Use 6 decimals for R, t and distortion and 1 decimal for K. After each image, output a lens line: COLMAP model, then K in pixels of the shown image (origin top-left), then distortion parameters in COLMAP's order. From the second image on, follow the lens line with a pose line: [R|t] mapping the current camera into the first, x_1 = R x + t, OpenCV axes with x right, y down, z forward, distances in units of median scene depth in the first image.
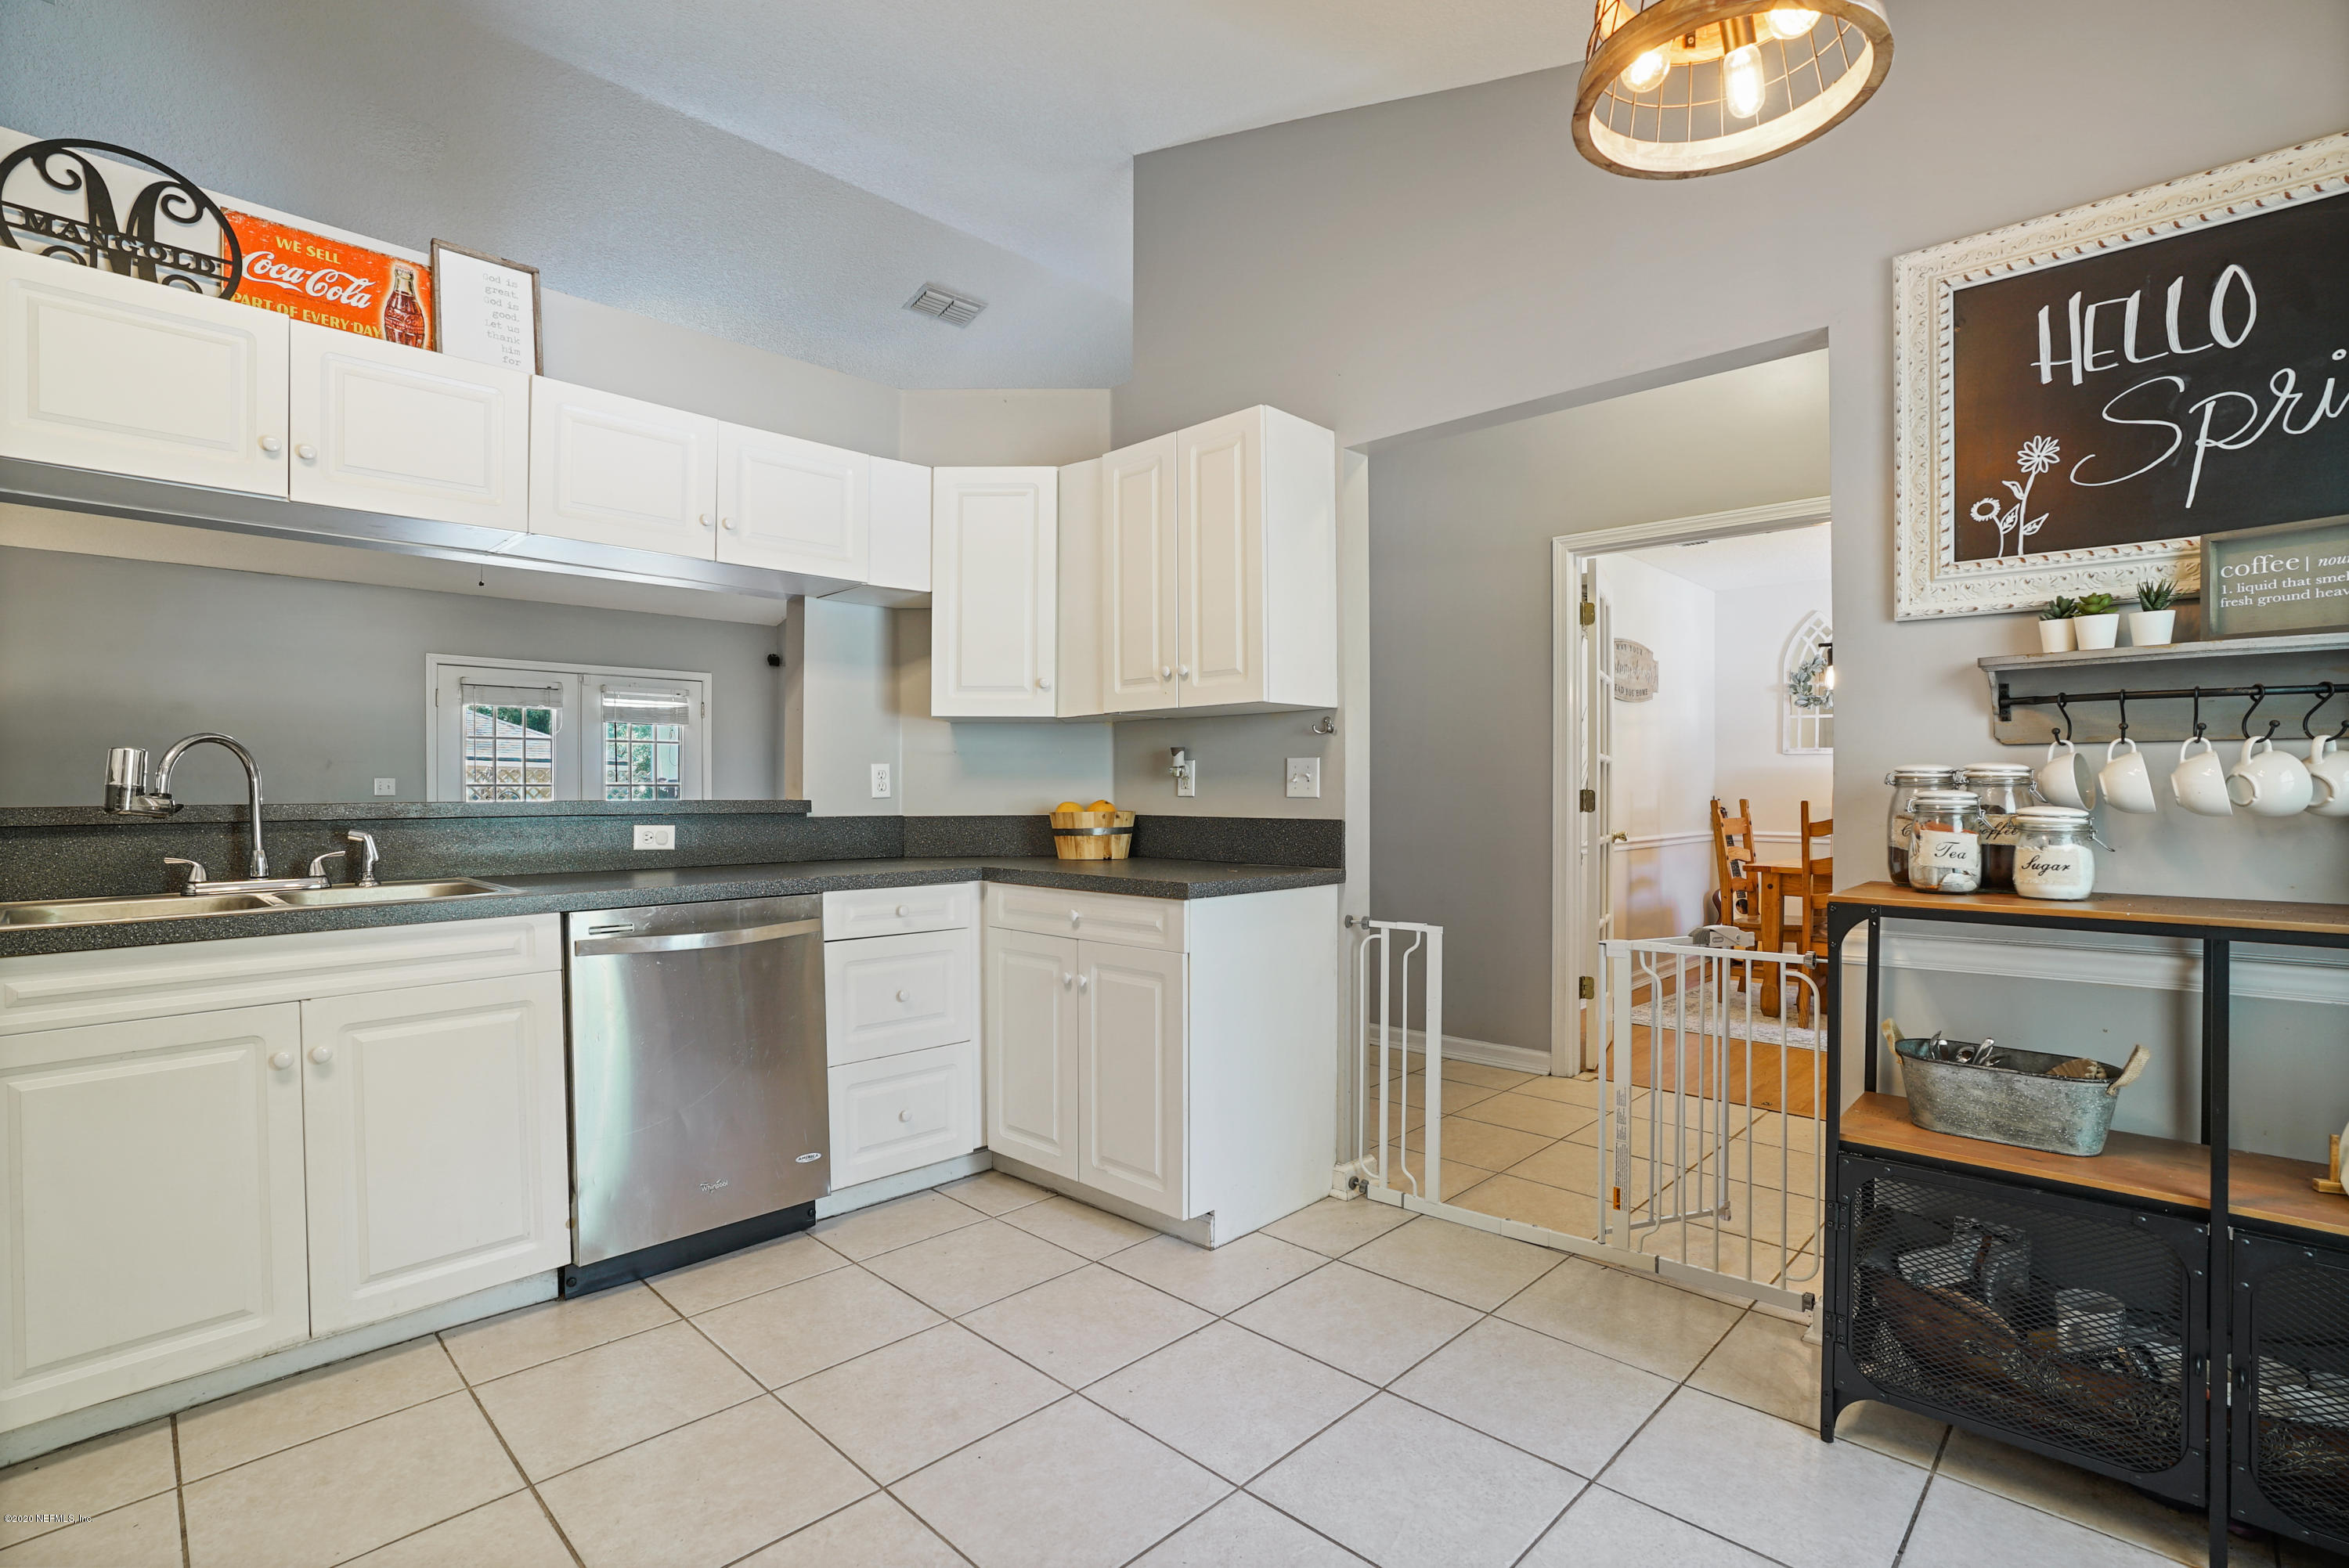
lens RADIAL K [[1090.9, 0, 1179.6], [0, 1090.9, 789.7], [0, 0, 1]] dist [-0.053245, 0.020216]
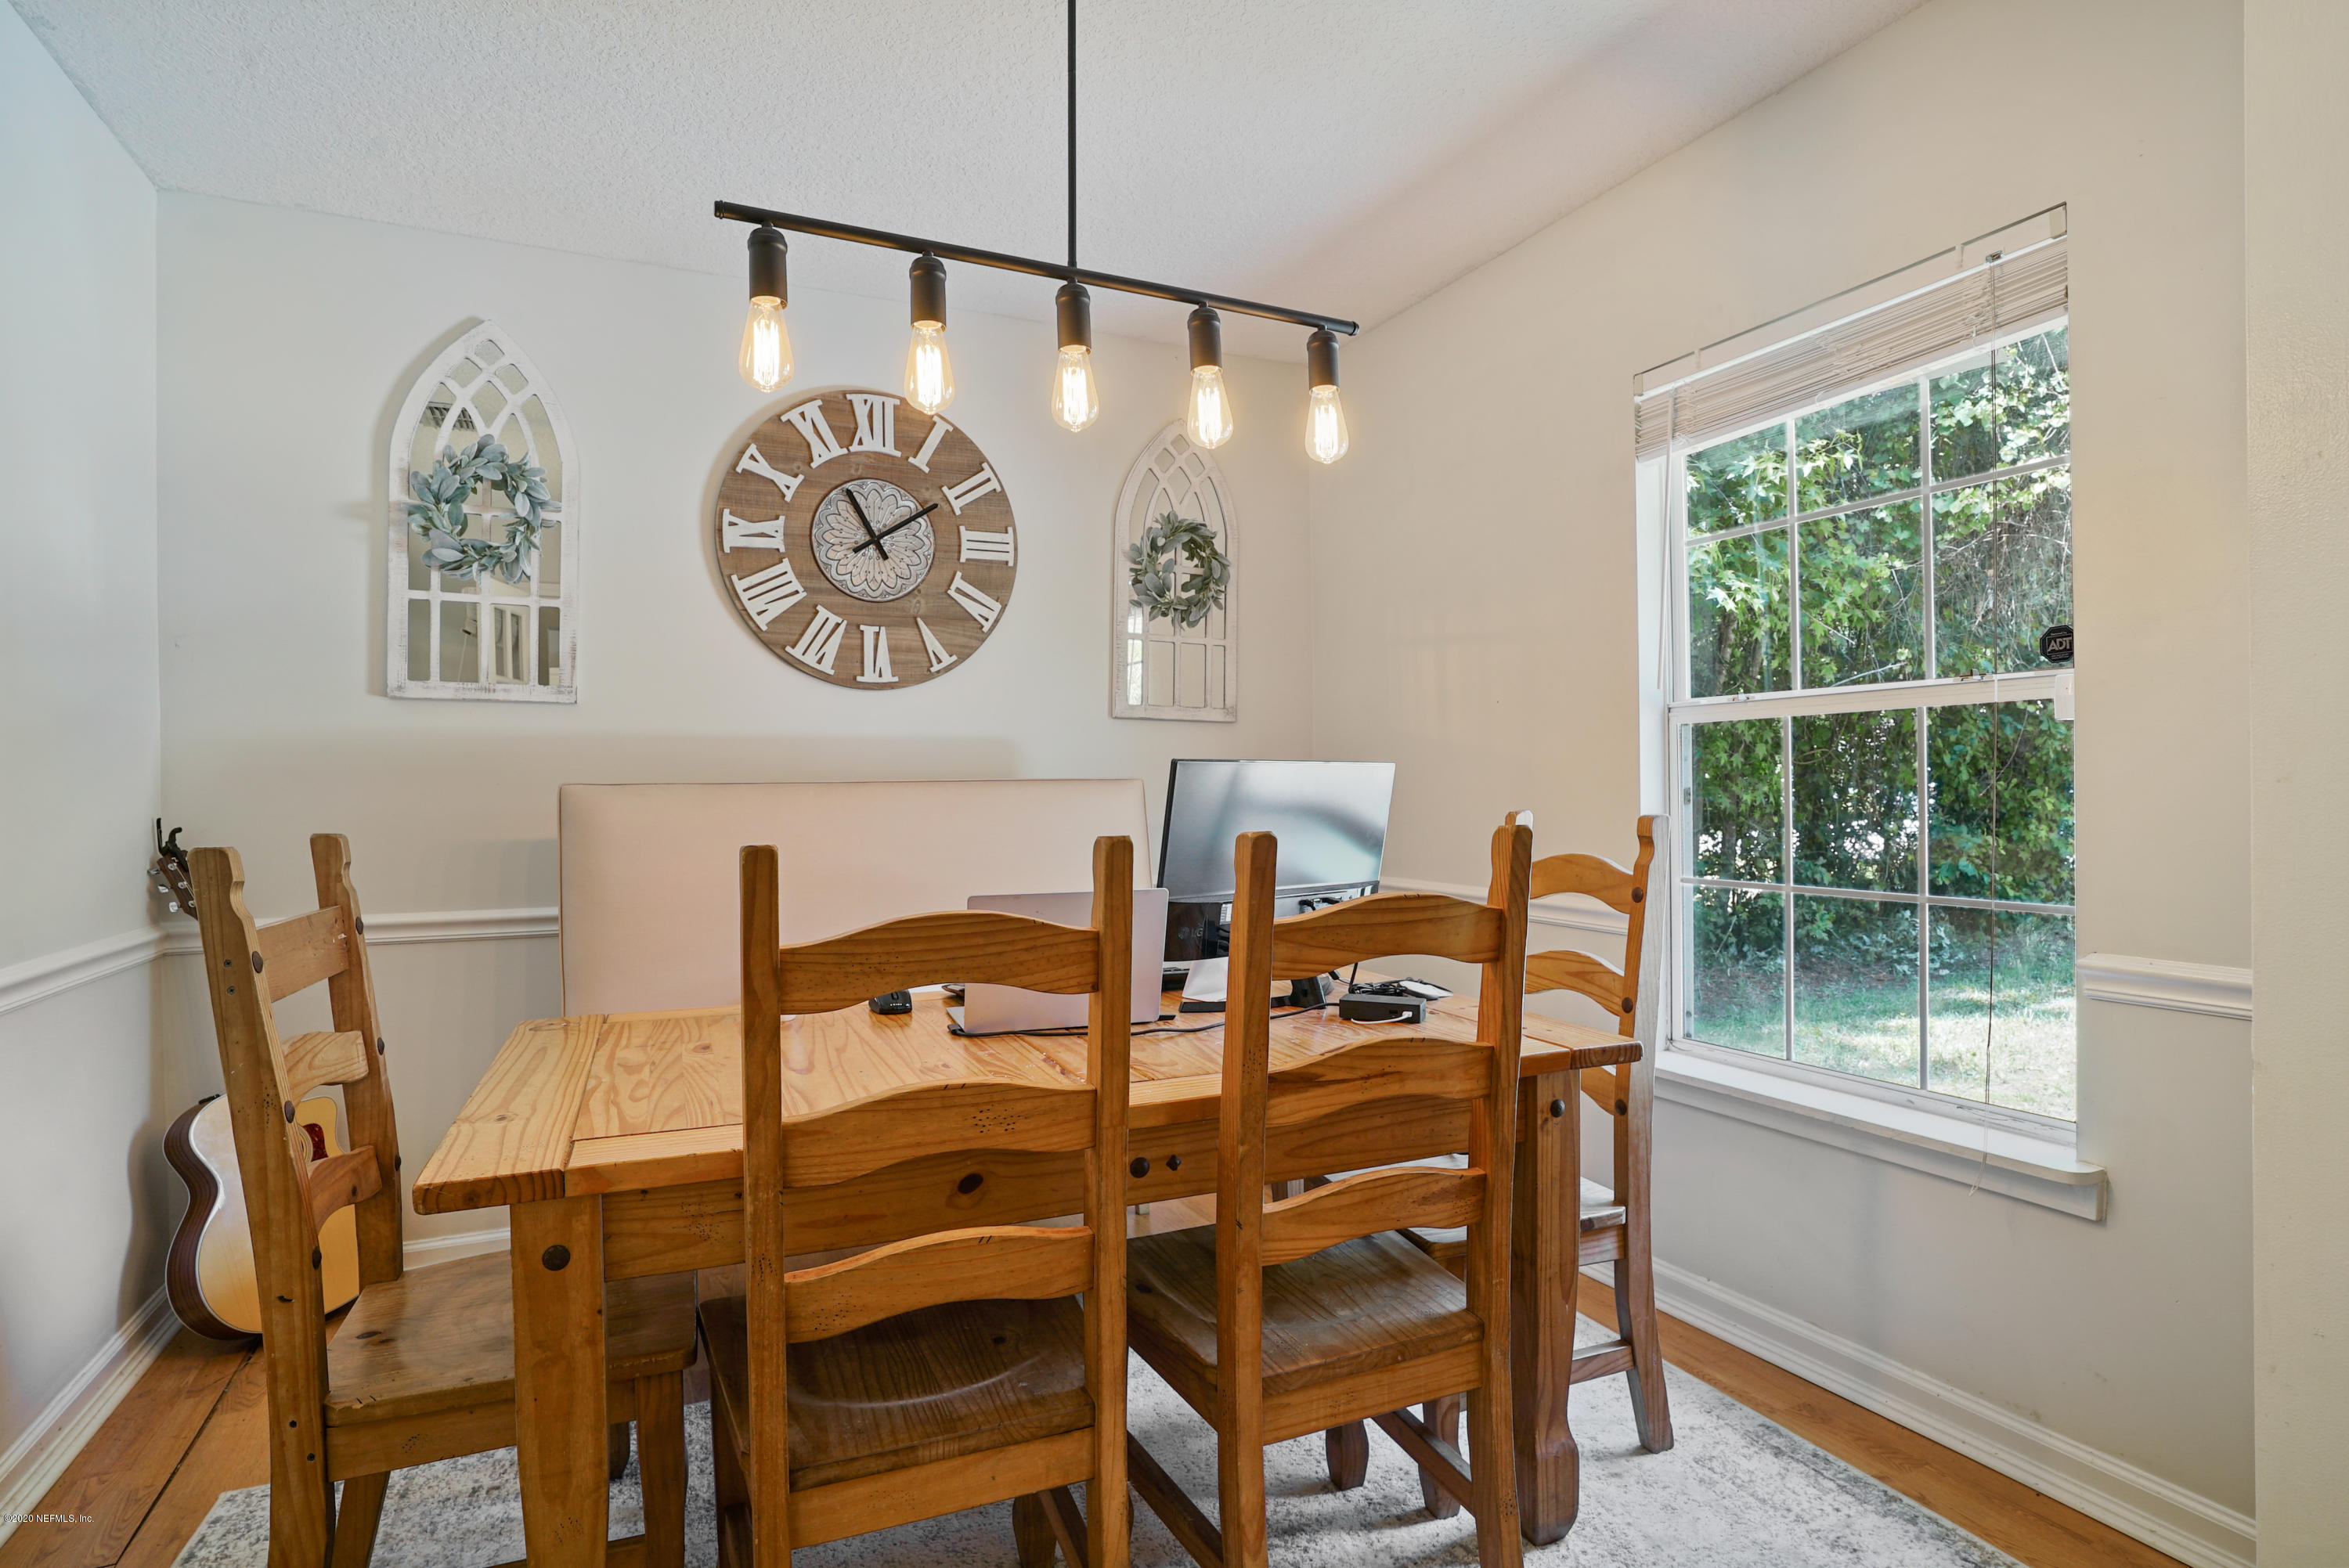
lens RADIAL K [[1201.2, 0, 1174.5], [0, 1201.2, 784.0], [0, 0, 1]] dist [-0.070298, 0.027827]
pose [[0.355581, -0.000829, 0.934645, 1.000401], [0.013746, 0.999896, -0.004343, 0.002589], [-0.934544, 0.014392, 0.355555, 2.121539]]
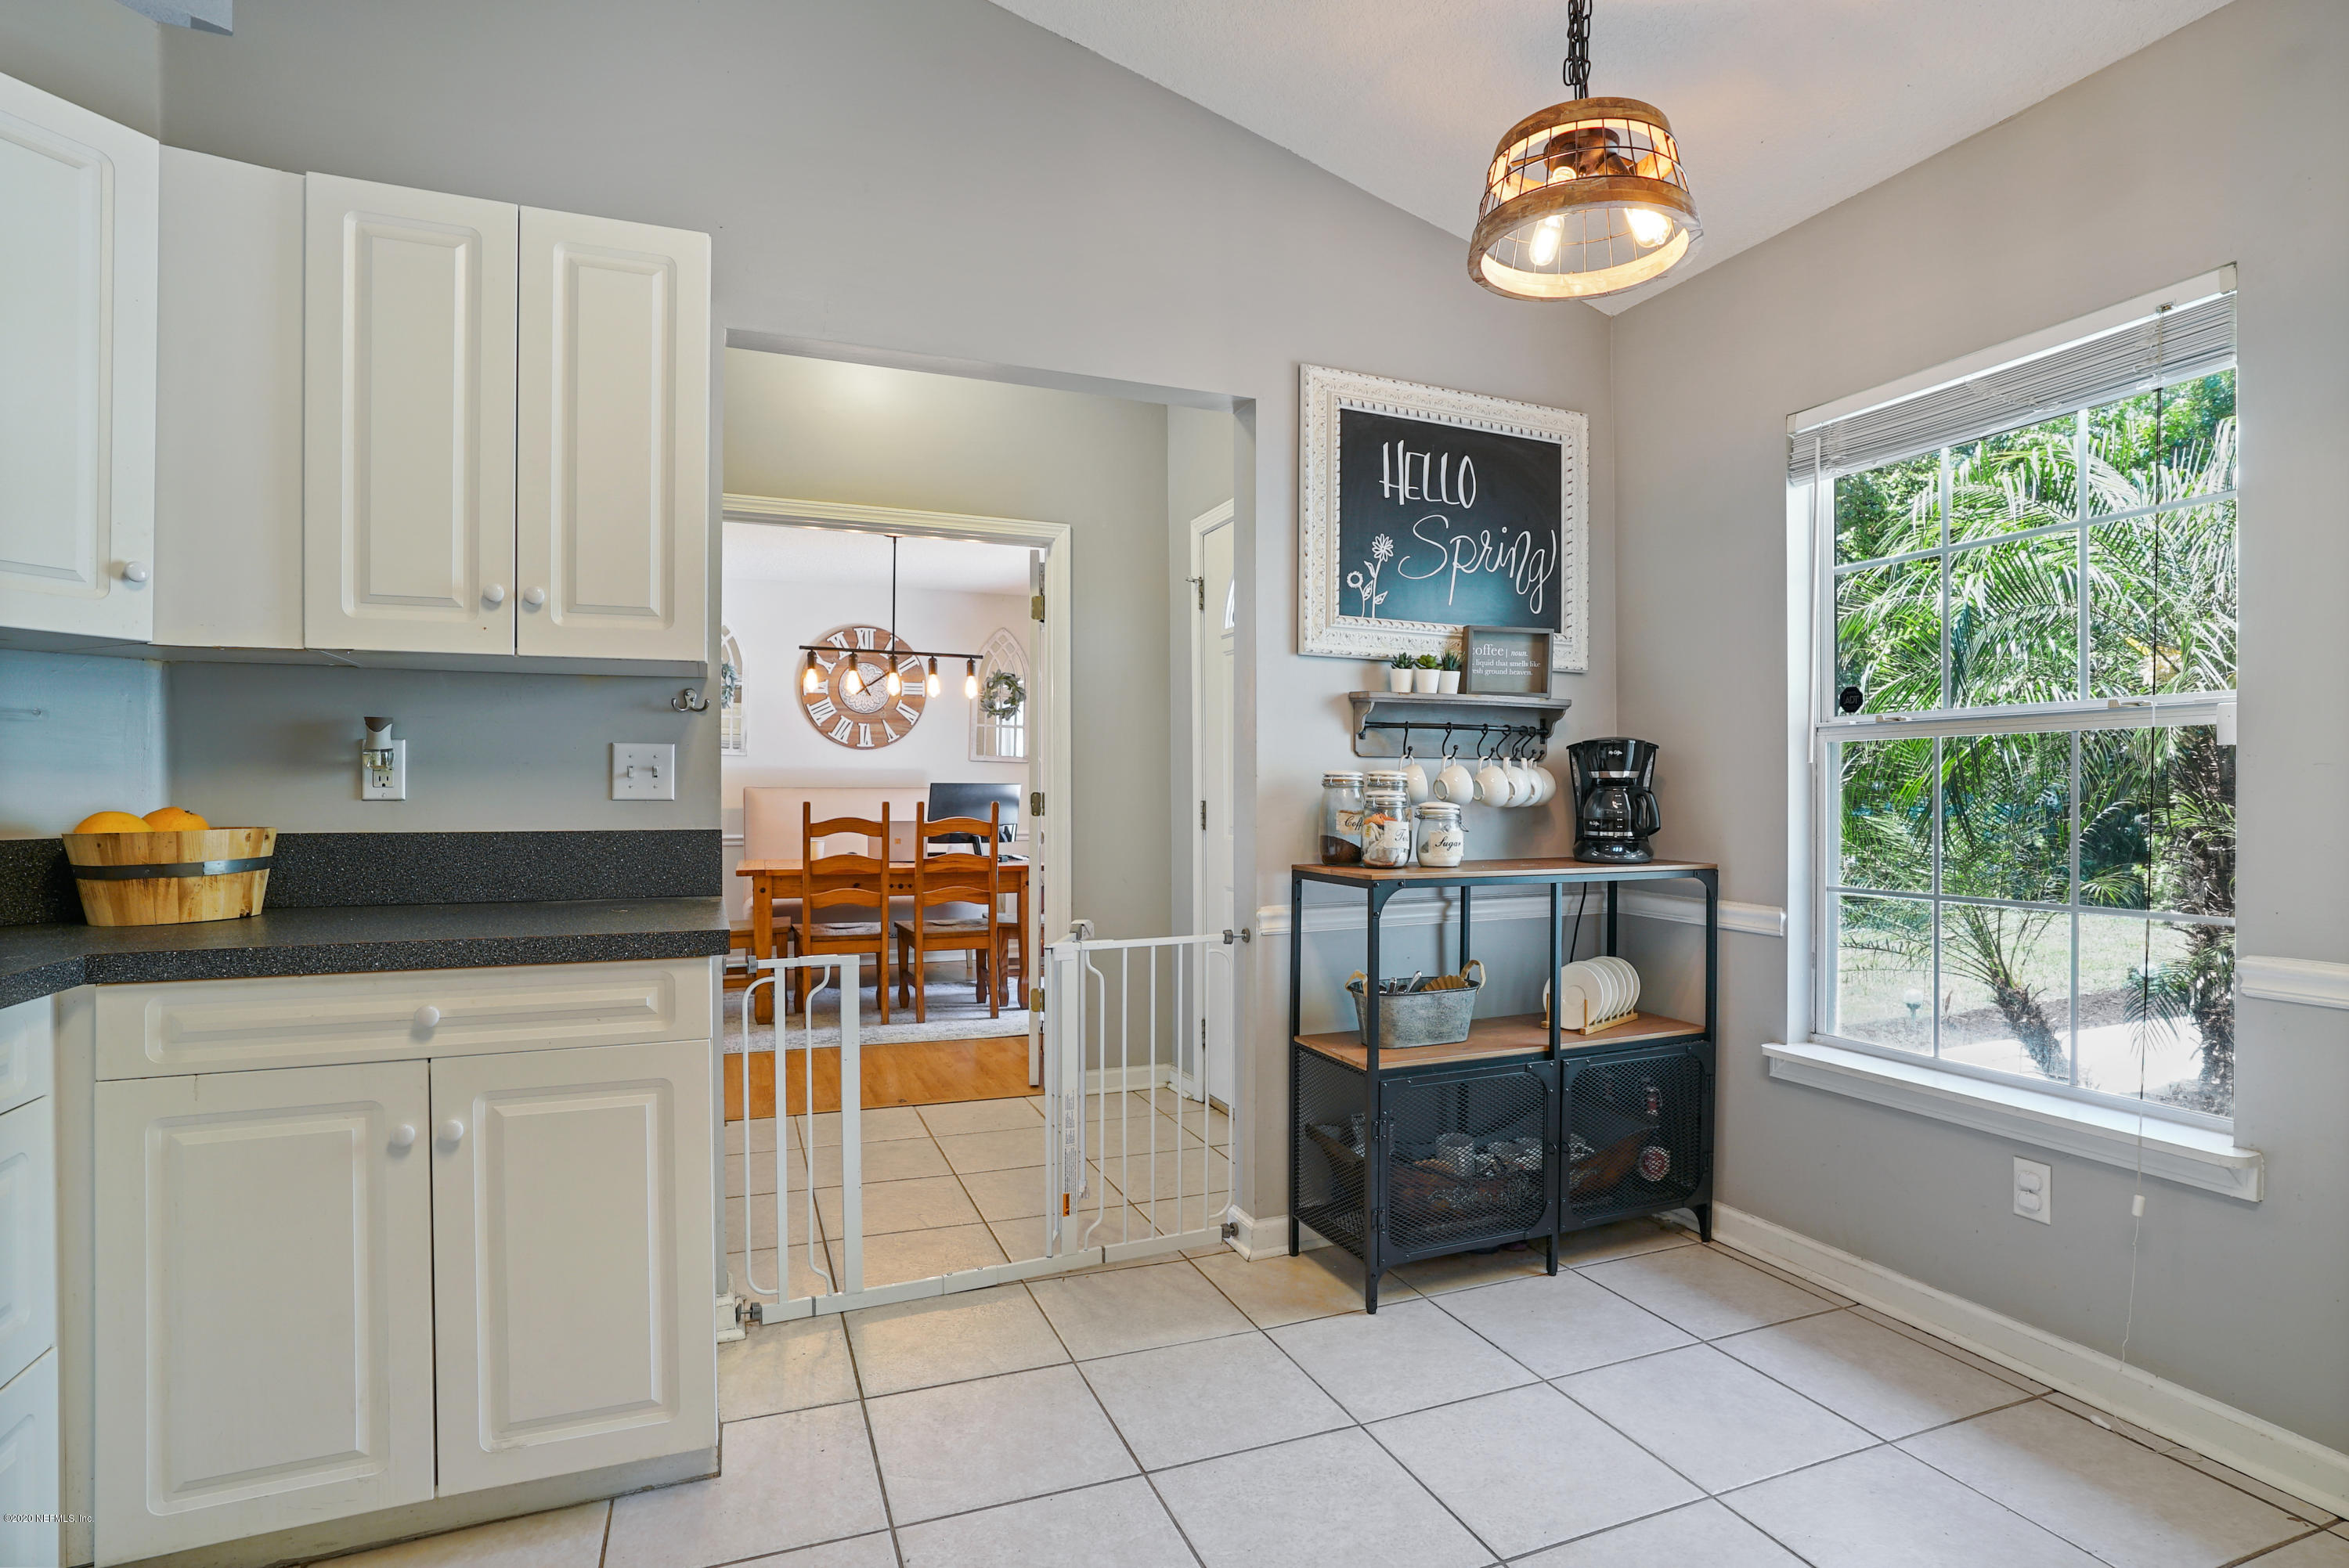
lens RADIAL K [[1170.5, 0, 1173.5], [0, 1170.5, 790.9], [0, 0, 1]] dist [-0.045492, 0.000538]
pose [[0.412995, 0.000911, 0.910733, -0.668172], [-0.000594, 1.000000, -0.000731, 0.002590], [-0.910733, -0.000239, 0.412996, 0.601473]]
